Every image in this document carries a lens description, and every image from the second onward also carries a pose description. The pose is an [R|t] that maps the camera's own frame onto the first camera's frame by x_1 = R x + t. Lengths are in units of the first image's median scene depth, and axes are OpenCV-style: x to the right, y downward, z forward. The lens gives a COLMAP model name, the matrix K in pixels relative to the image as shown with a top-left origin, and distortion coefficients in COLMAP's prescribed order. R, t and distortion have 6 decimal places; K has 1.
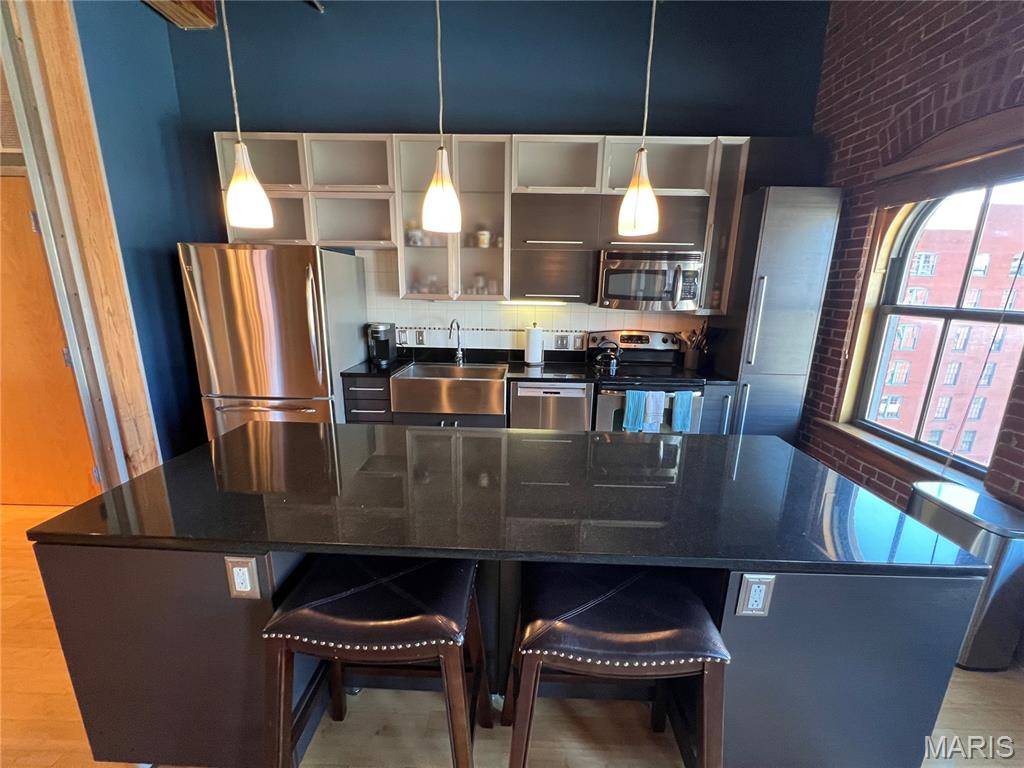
lens RADIAL K [[407.6, 0, 512.0], [0, 407.6, 384.0], [0, 0, 1]] dist [-0.002787, -0.000304]
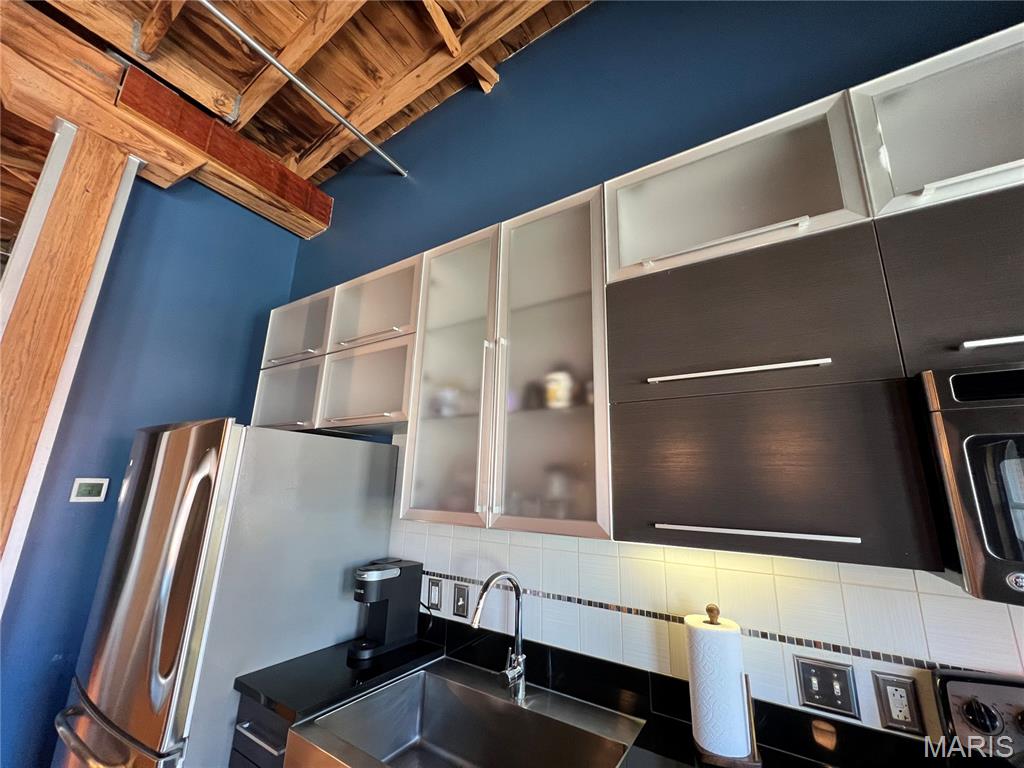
lens RADIAL K [[407.6, 0, 512.0], [0, 407.6, 384.0], [0, 0, 1]] dist [-0.002787, -0.000304]
pose [[0.860340, -0.117851, -0.495910, 0.107290], [-0.131344, 0.888794, -0.439083, -0.152687], [0.492508, 0.442896, 0.749186, 0.615218]]
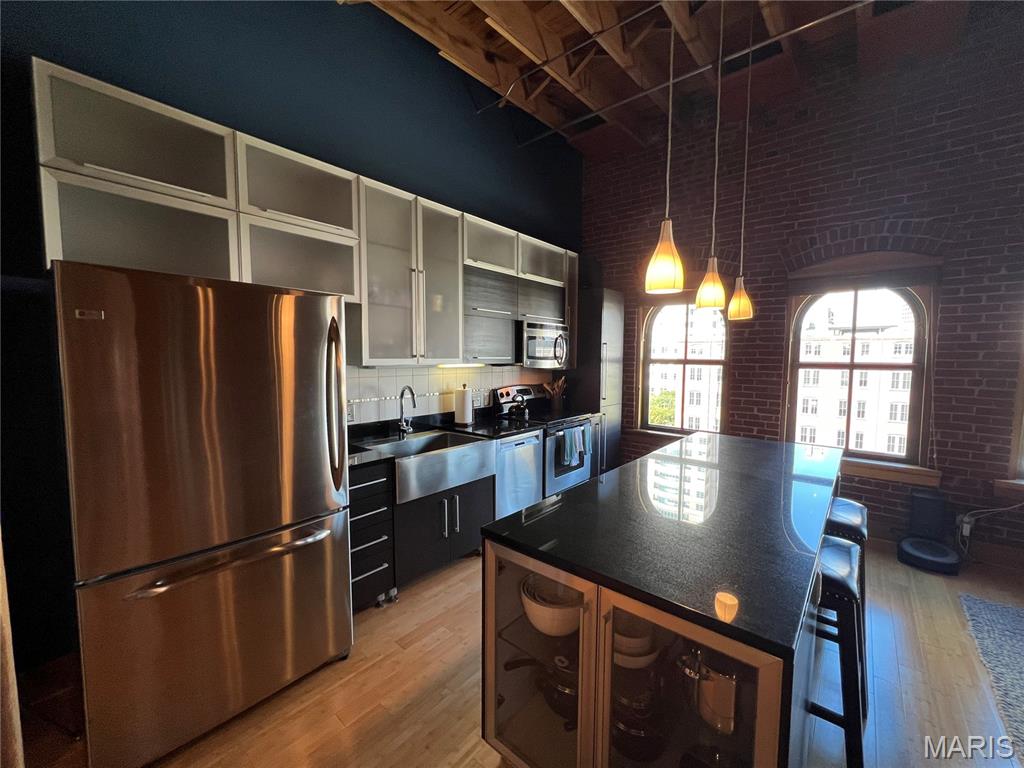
lens RADIAL K [[407.6, 0, 512.0], [0, 407.6, 384.0], [0, 0, 1]] dist [-0.002787, -0.000304]
pose [[0.625372, -0.071221, 0.777070, -0.704800], [0.187703, 0.980317, -0.061211, -0.068758], [-0.757415, 0.184138, 0.626431, 0.276078]]
